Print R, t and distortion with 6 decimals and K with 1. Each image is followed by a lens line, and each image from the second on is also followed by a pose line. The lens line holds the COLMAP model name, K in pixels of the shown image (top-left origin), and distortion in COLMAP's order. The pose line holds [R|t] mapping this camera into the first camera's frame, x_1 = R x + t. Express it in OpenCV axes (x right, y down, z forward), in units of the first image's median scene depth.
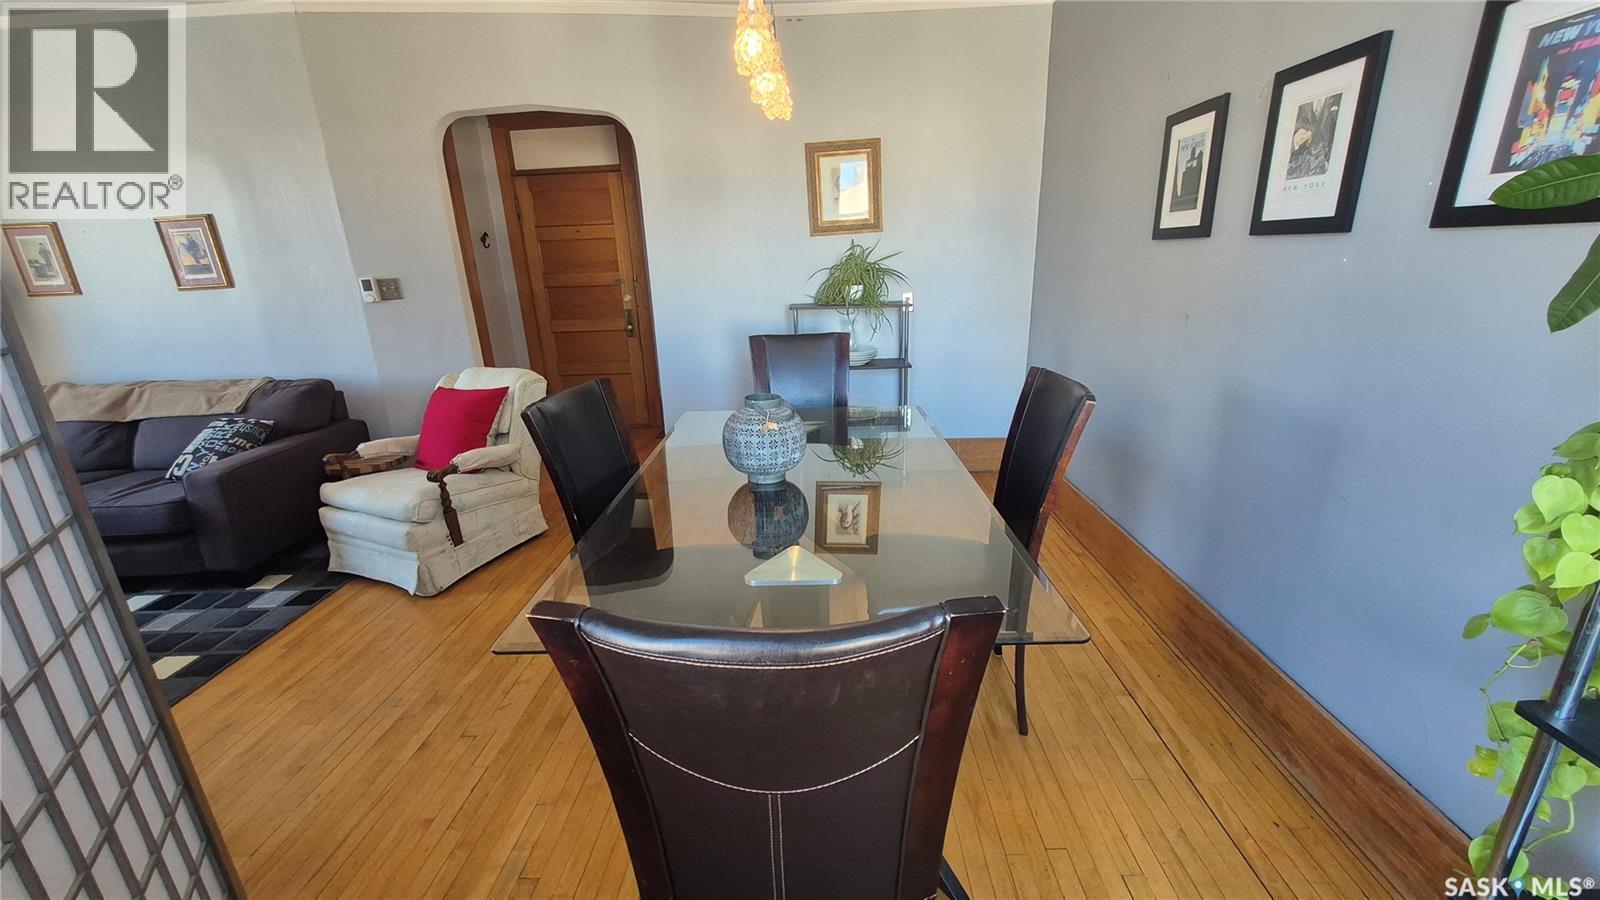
lens RADIAL K [[629.1, 0, 801.9], [0, 629.1, 448.1], [0, 0, 1]] dist [0.001959, -0.000701]
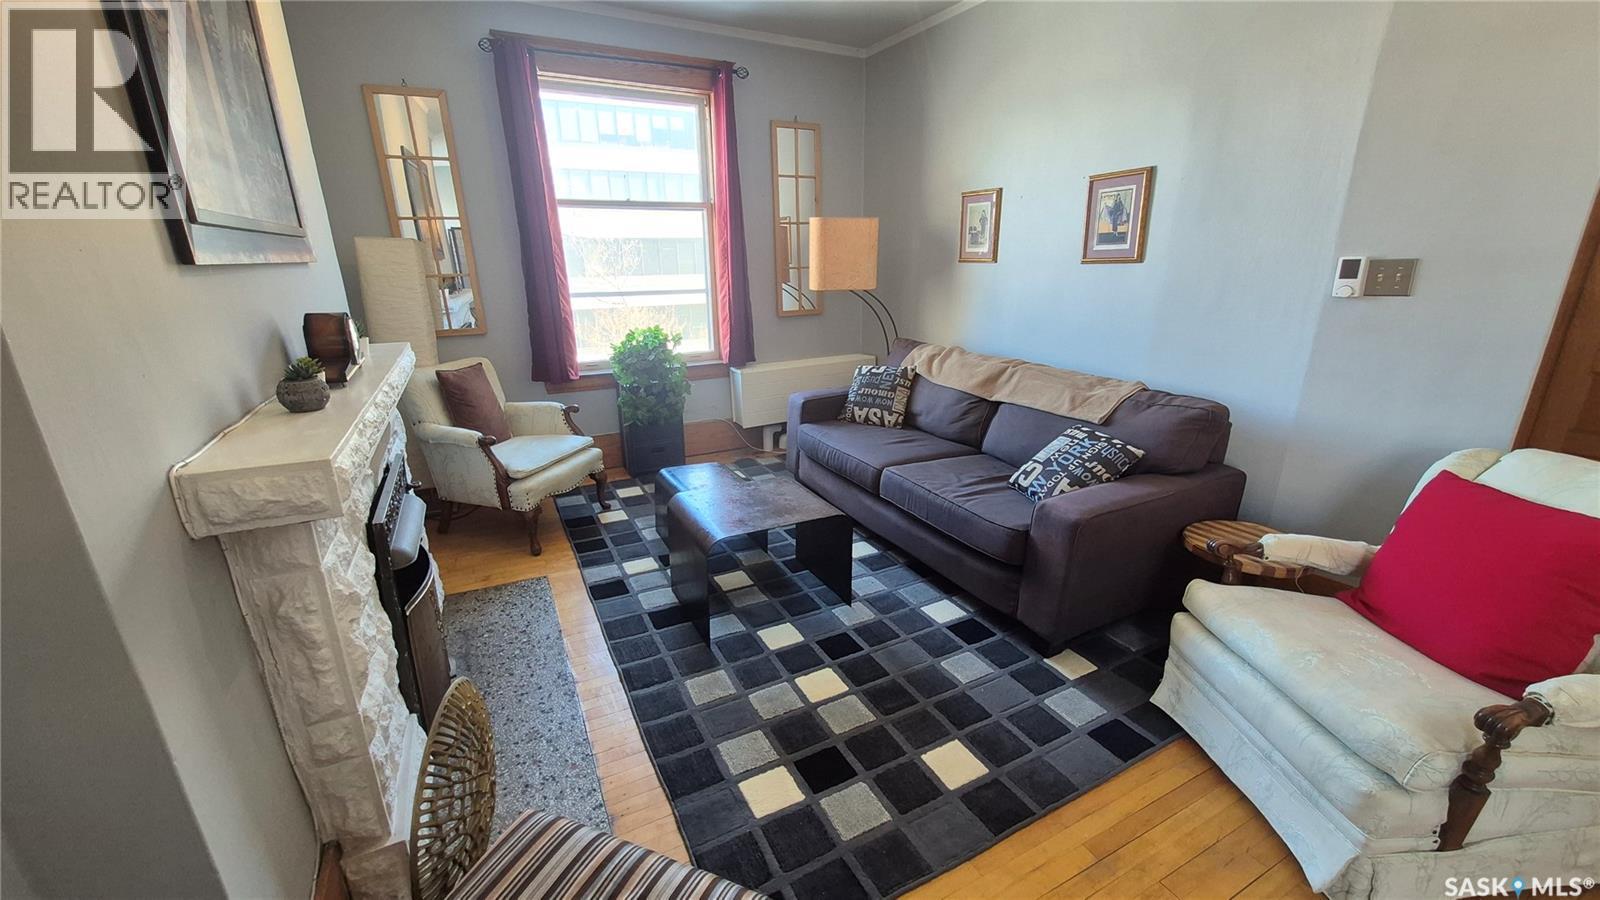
lens RADIAL K [[629.1, 0, 802.6], [0, 629.1, 447.0], [0, 0, 1]] dist [0.001959, -0.000701]
pose [[0.474446, 0.289997, -0.831145, -0.444647], [-0.264521, 0.947509, 0.179600, -0.076972], [0.839601, 0.134644, 0.526252, 0.305694]]
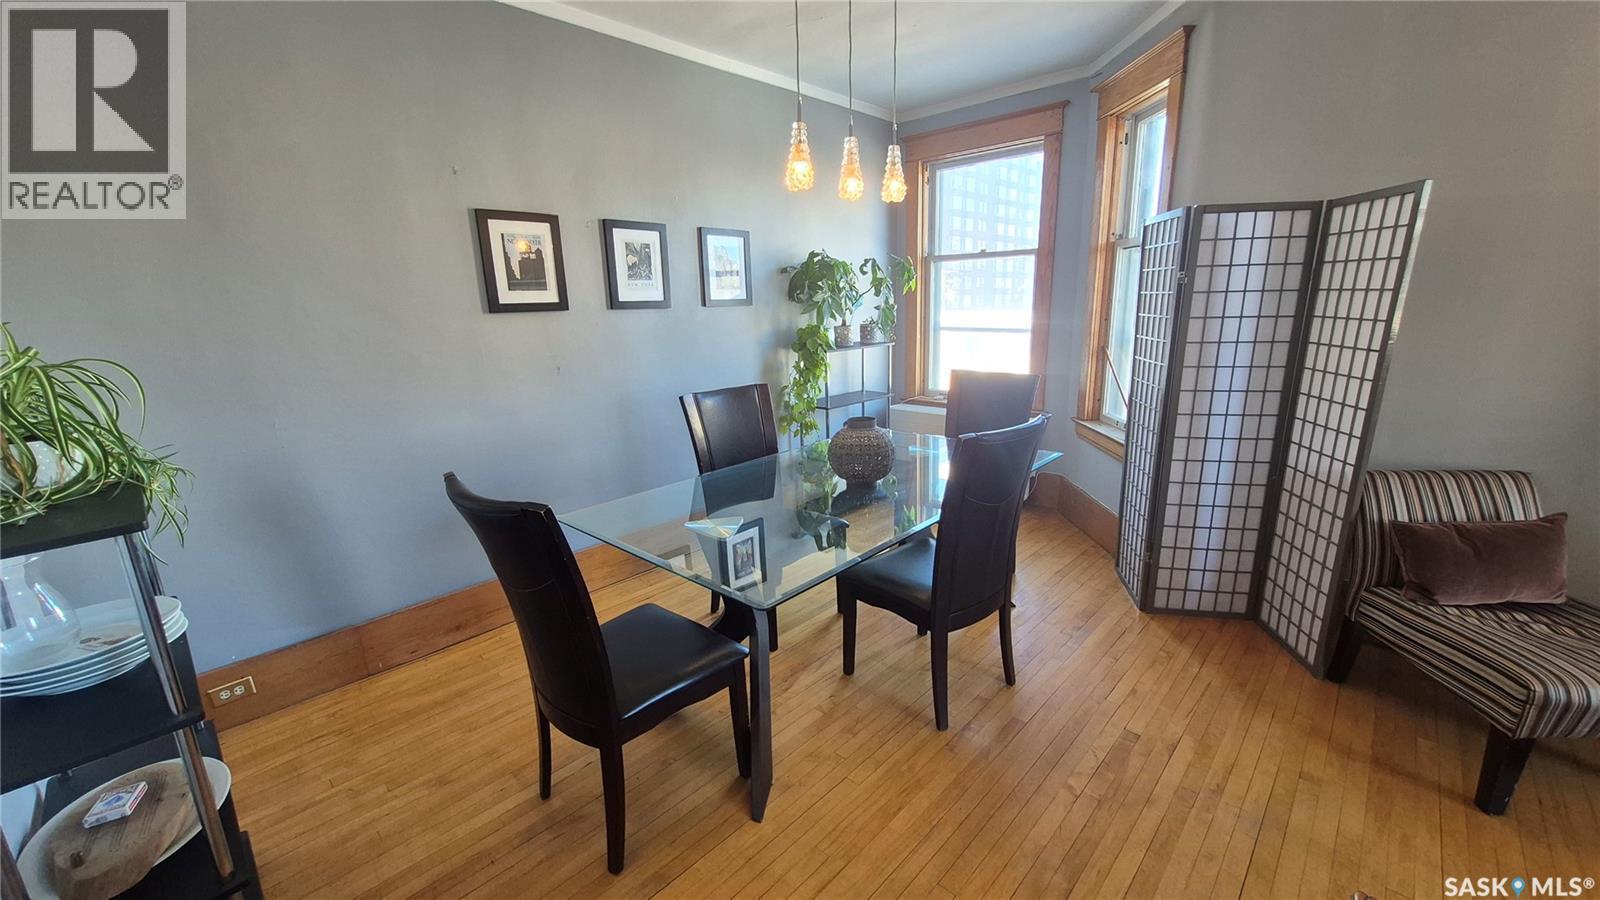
lens RADIAL K [[629.1, 0, 810.2], [0, 629.1, 452.3], [0, 0, 1]] dist [0.001959, -0.000701]
pose [[-0.746791, -0.110183, 0.655868, -0.494053], [0.240451, 0.874736, 0.420737, -0.346054], [-0.620069, 0.471907, -0.626752, 1.131250]]
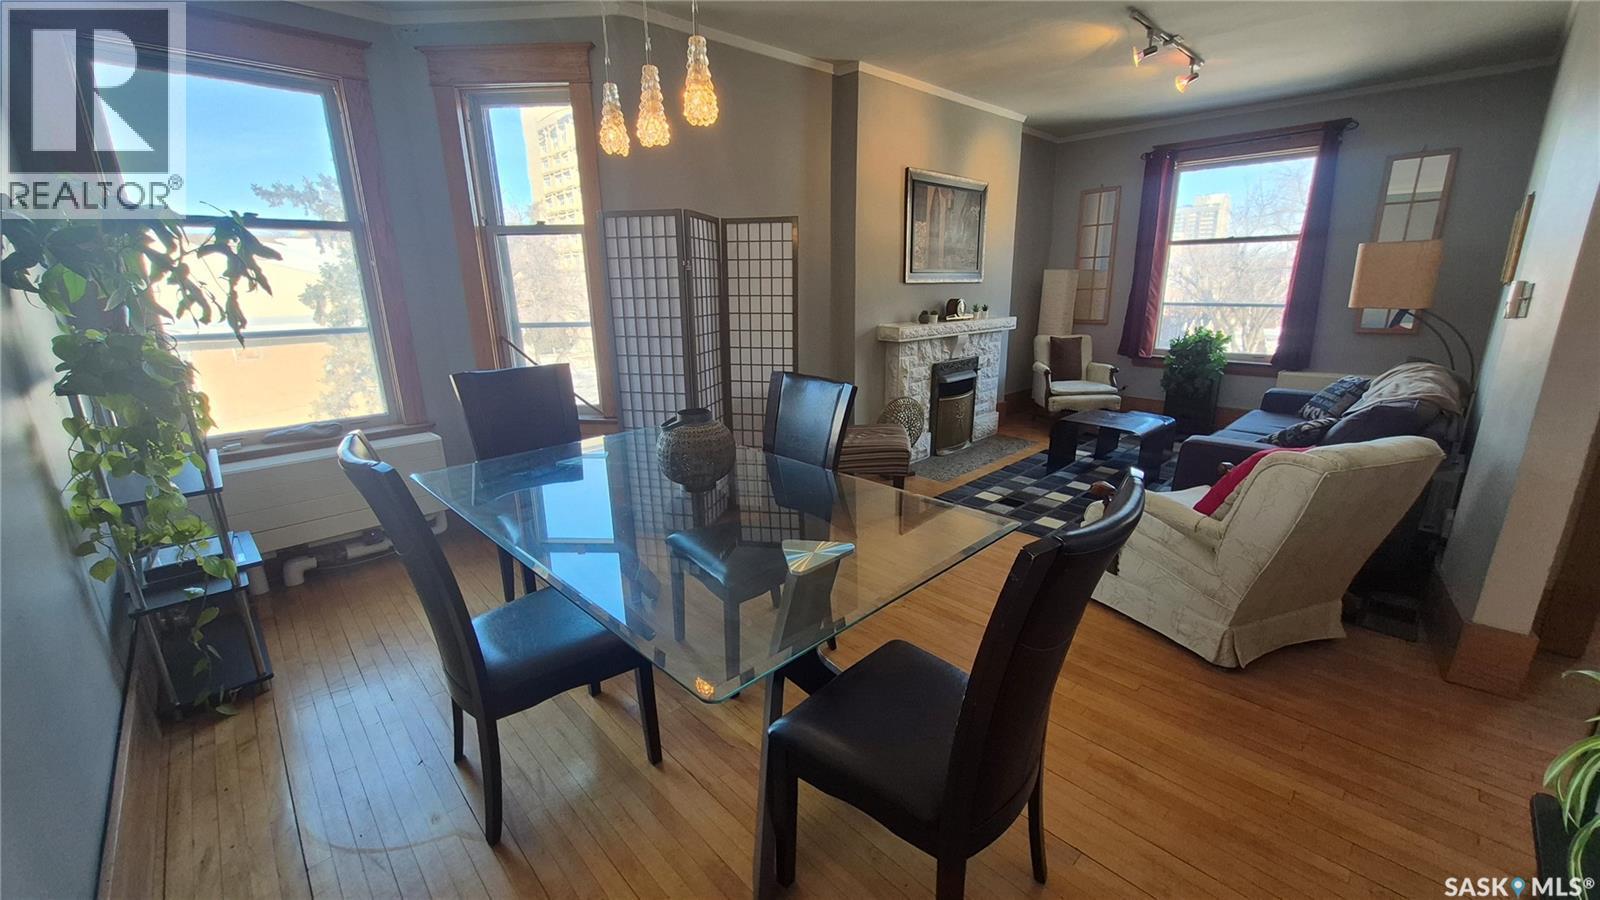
lens RADIAL K [[629.1, 0, 798.7], [0, 629.1, 452.7], [0, 0, 1]] dist [0.001959, -0.000701]
pose [[-0.712715, 0.229586, -0.662817, 0.348358], [-0.169195, 0.860754, 0.480080, -0.350895], [0.680742, 0.454305, -0.574627, 1.075380]]
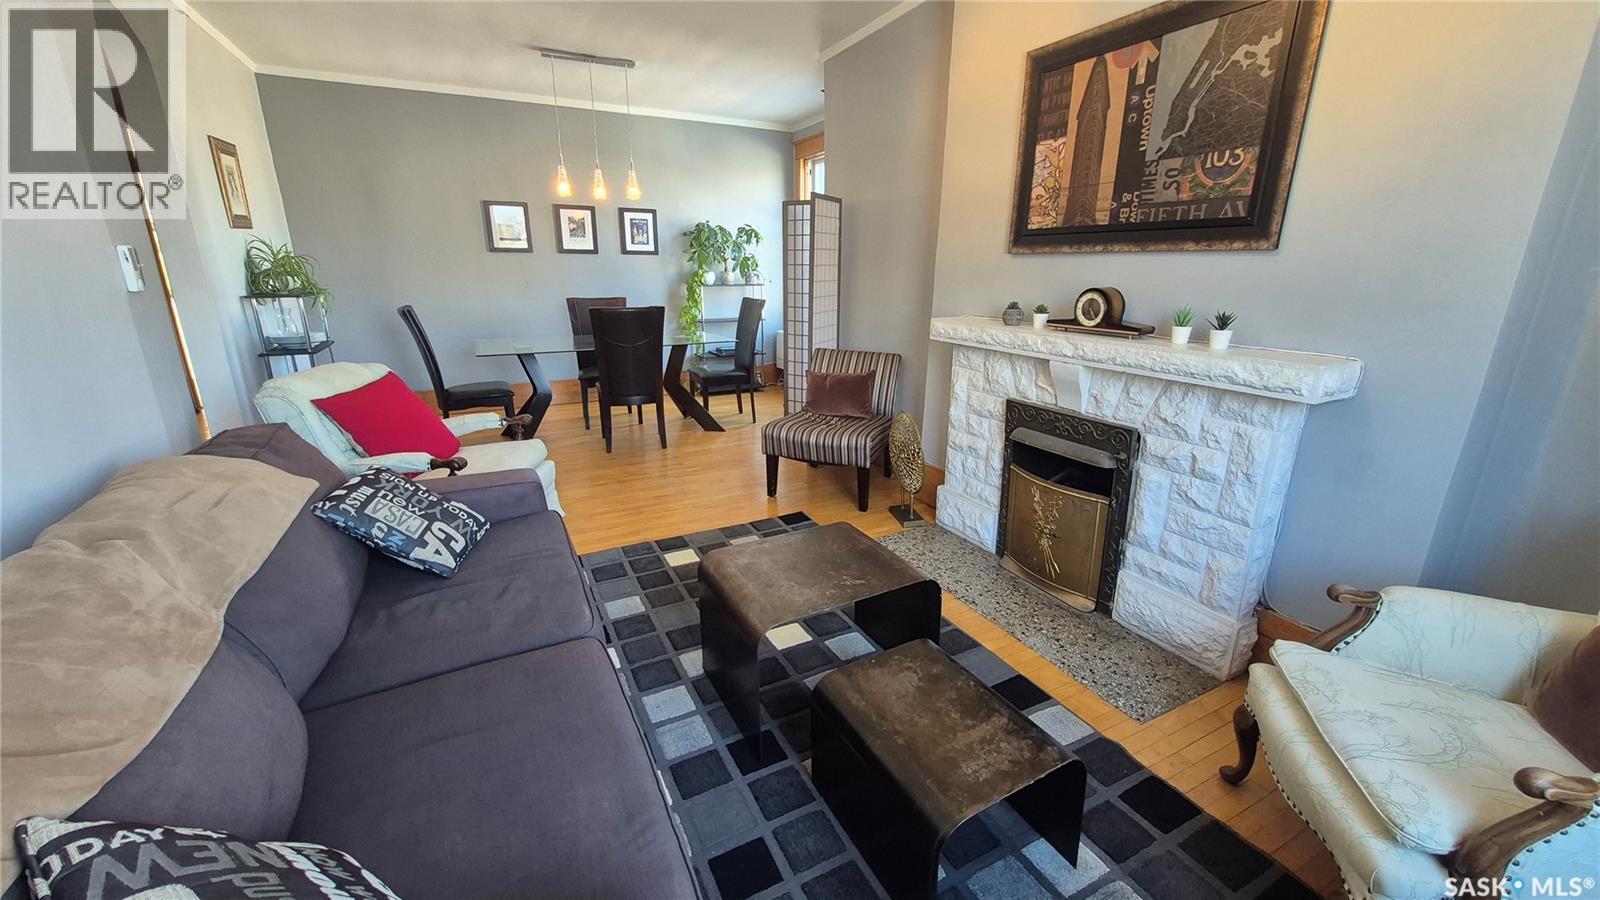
lens RADIAL K [[629.1, 0, 813.8], [0, 629.1, 452.0], [0, 0, 1]] dist [0.001959, -0.000701]
pose [[-0.481728, -0.219629, 0.848352, -1.655295], [0.264523, 0.886482, 0.379707, -0.186146], [-0.835444, 0.407324, -0.368946, 0.890428]]
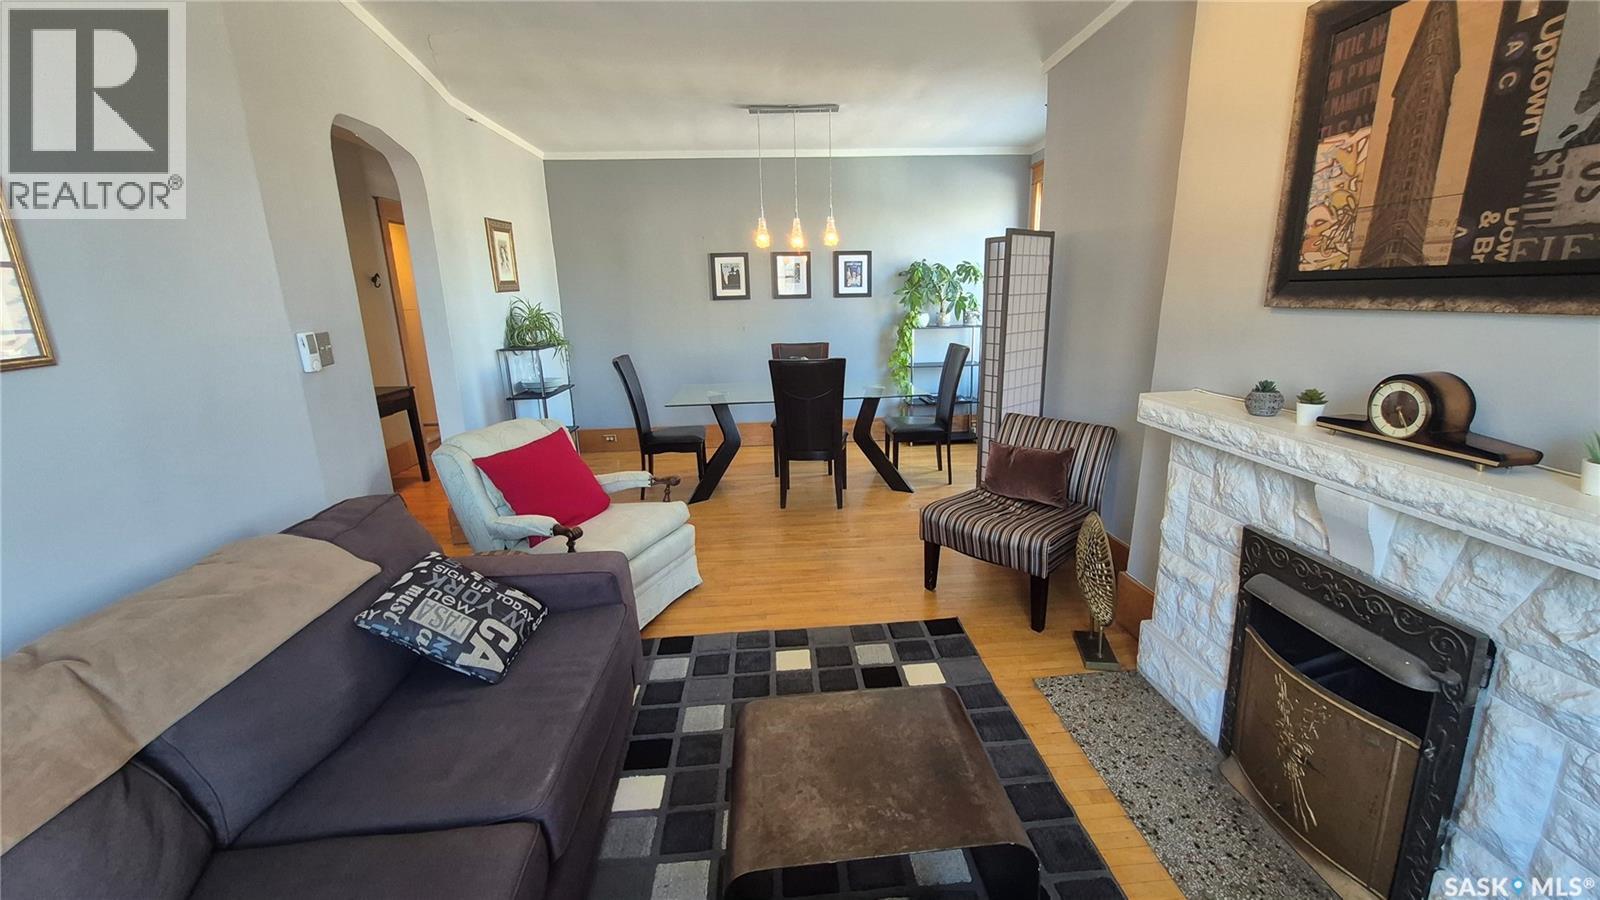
lens RADIAL K [[629.1, 0, 814.2], [0, 629.1, 449.1], [0, 0, 1]] dist [0.001959, -0.000701]
pose [[-0.093656, -0.203618, 0.974561, -1.535849], [0.315679, 0.922282, 0.223032, -0.167224], [-0.944233, 0.328537, -0.022099, 0.669241]]
